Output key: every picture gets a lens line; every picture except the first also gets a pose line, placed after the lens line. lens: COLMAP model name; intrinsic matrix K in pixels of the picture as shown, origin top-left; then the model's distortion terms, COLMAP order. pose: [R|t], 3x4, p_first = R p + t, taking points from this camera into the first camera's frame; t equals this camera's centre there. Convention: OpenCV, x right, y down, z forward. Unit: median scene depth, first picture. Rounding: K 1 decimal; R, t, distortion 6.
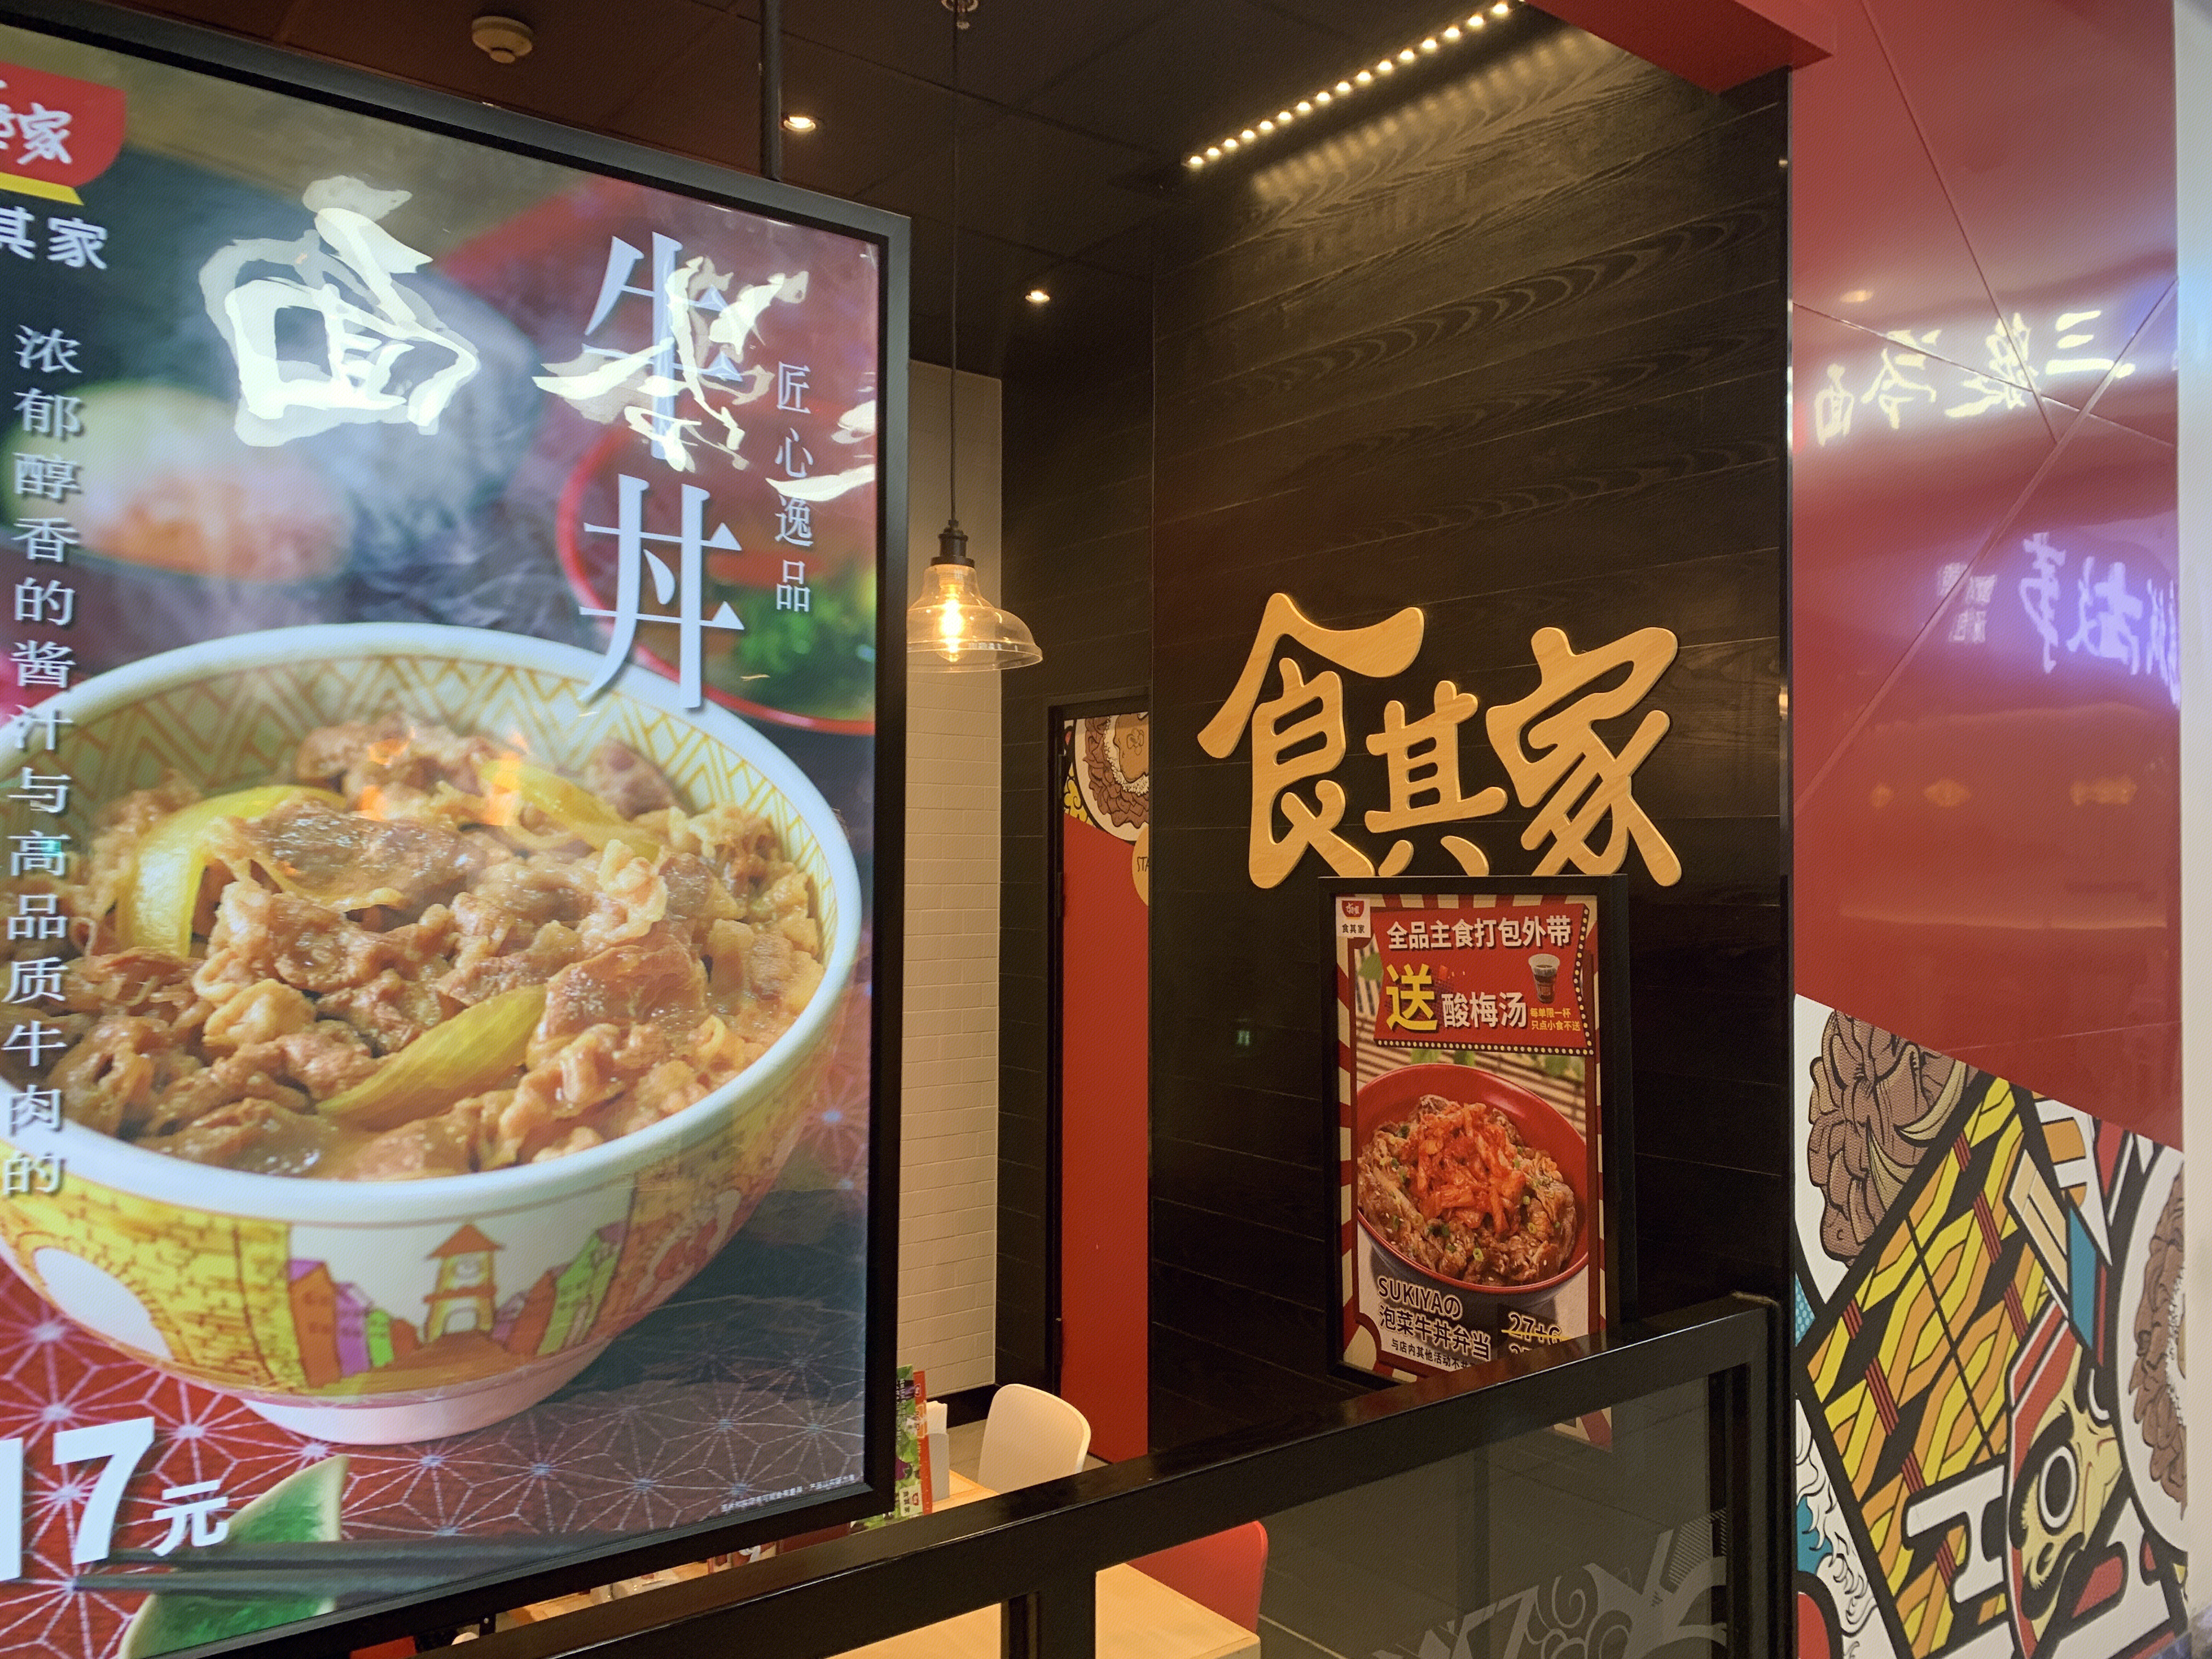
lens RADIAL K [[1684.7, 0, 1108.7], [0, 1684.7, 834.9], [0, 0, 1]] dist [0.038339, -0.021140]
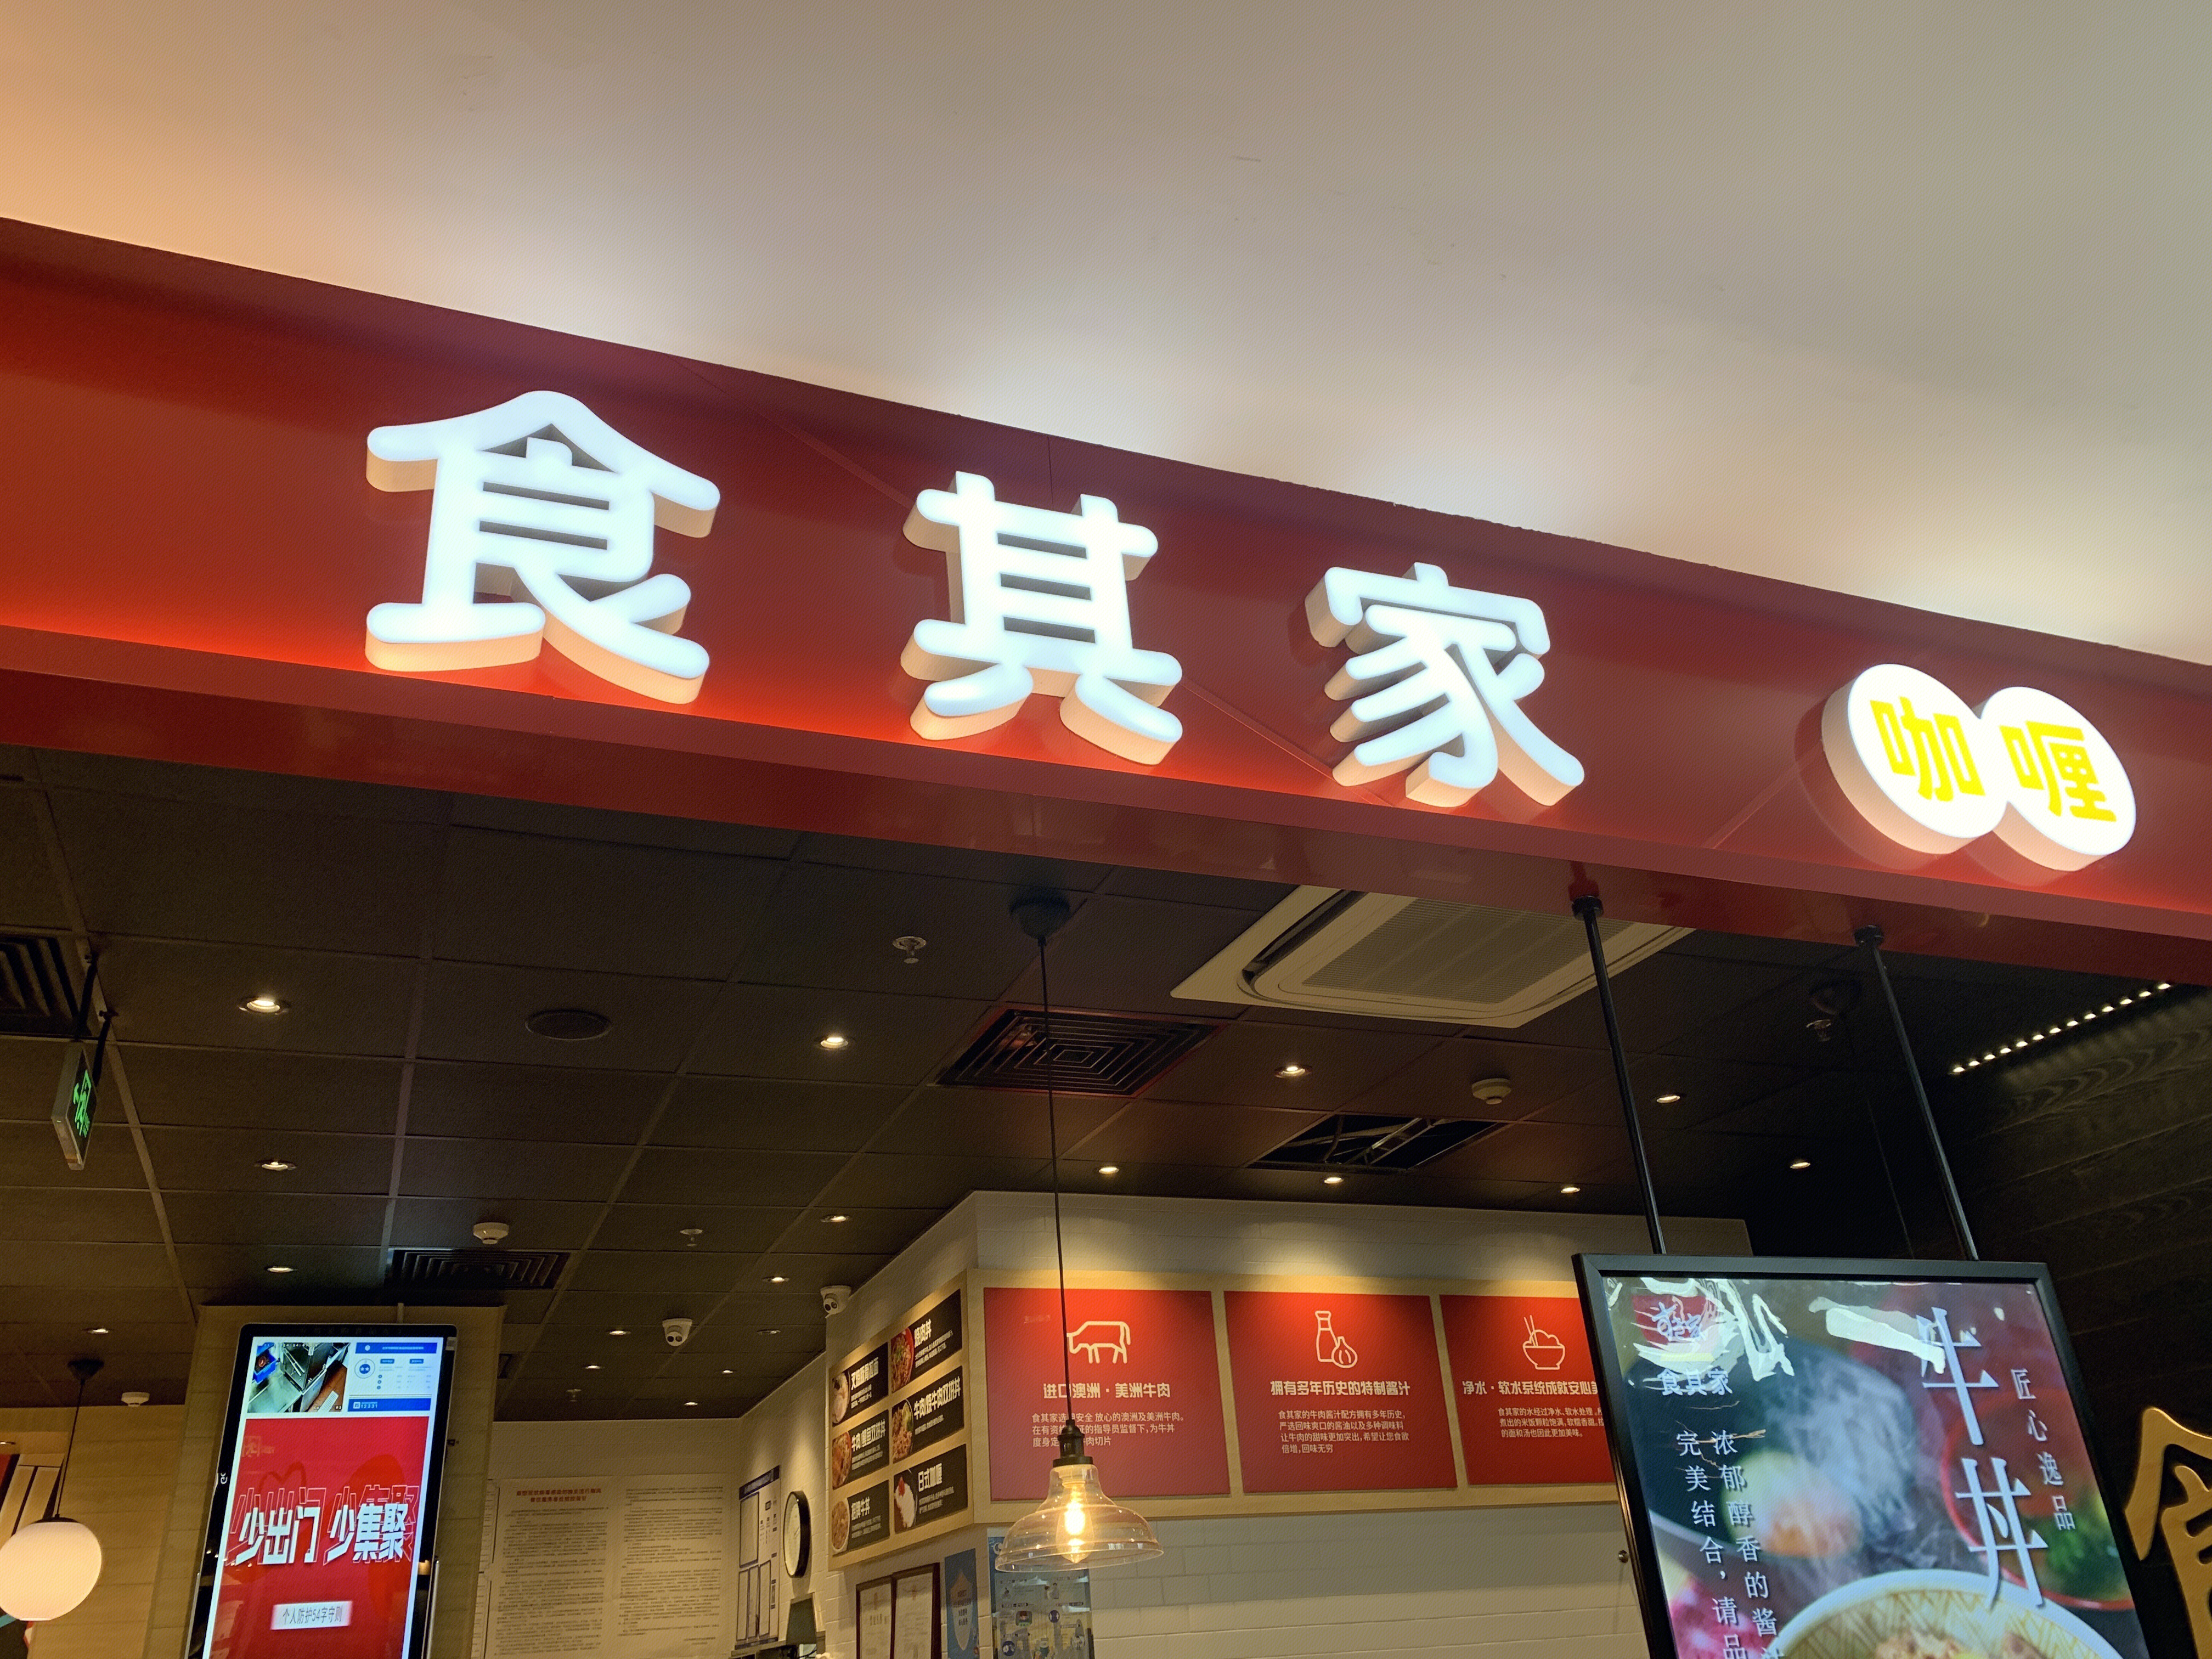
lens RADIAL K [[1684.7, 0, 1098.8], [0, 1684.7, 828.5], [0, 0, 1]] dist [0.038339, -0.021140]
pose [[0.959180, -0.186023, -0.212999, -0.665265], [0.079155, 0.899690, -0.429294, -0.120532], [0.271491, 0.394910, 0.877689, -1.031384]]
